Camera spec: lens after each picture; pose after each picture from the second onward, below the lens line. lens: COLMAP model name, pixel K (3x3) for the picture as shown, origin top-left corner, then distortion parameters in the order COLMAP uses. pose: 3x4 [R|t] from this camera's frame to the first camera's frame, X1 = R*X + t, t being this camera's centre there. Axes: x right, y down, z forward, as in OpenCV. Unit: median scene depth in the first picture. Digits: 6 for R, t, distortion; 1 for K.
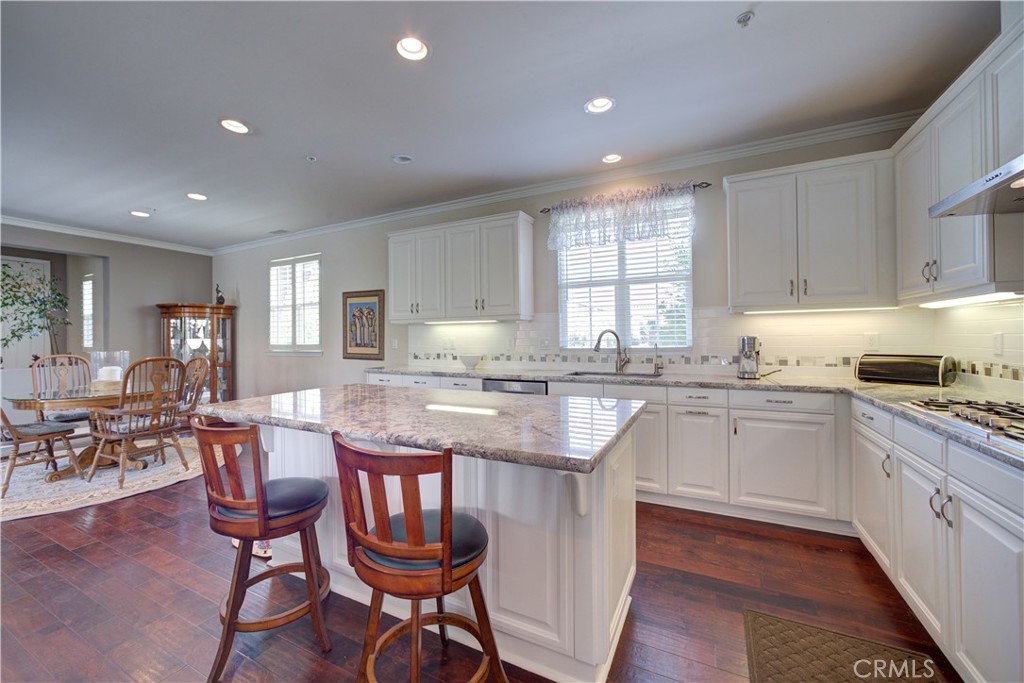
lens RADIAL K [[400.9, 0, 512.5], [0, 400.9, 335.1], [0, 0, 1]] dist [-0.008487, 0.002413]
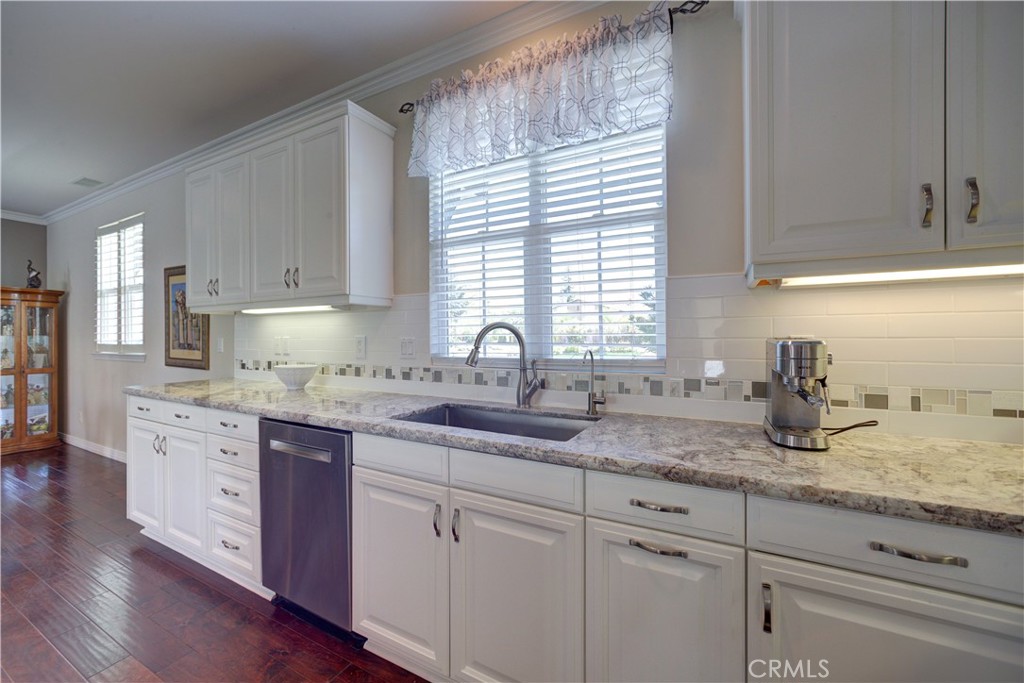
lens RADIAL K [[400.9, 0, 506.8], [0, 400.9, 332.4], [0, 0, 1]] dist [-0.008487, 0.002413]
pose [[0.999517, 0.006116, -0.030484, 0.247088], [-0.006139, 0.999981, -0.000654, -0.001087], [0.030479, 0.000840, 0.999535, 0.468293]]
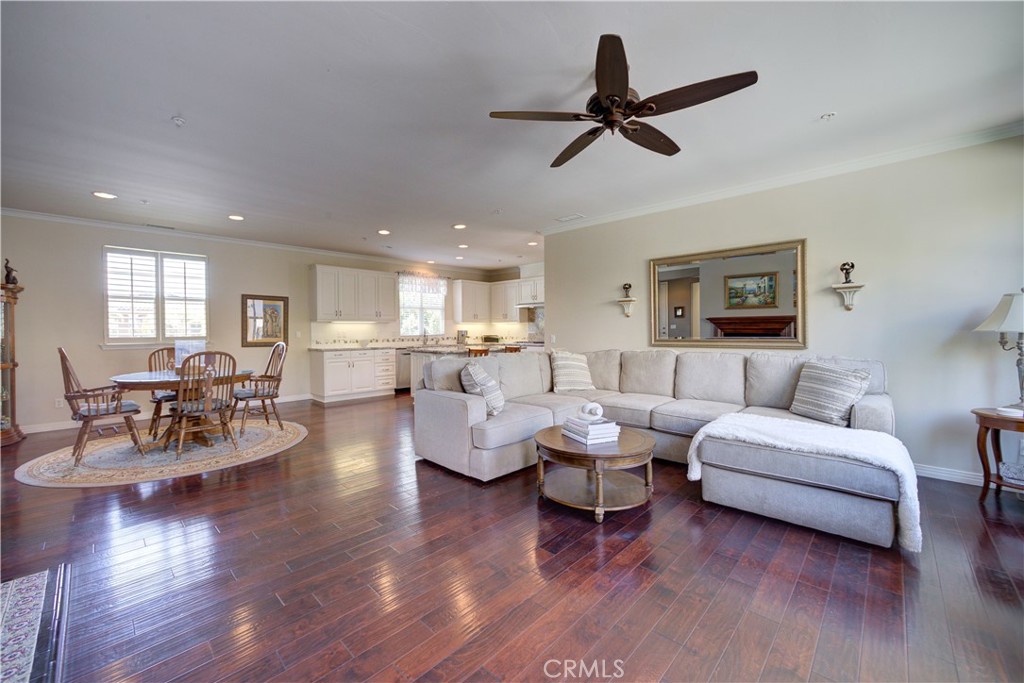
lens RADIAL K [[400.9, 0, 505.6], [0, 400.9, 335.0], [0, 0, 1]] dist [-0.008487, 0.002413]
pose [[0.301970, -0.004588, 0.953306, -1.886888], [-0.004237, 0.999972, 0.006155, 0.013948], [-0.953308, -0.005897, 0.301942, -0.231535]]
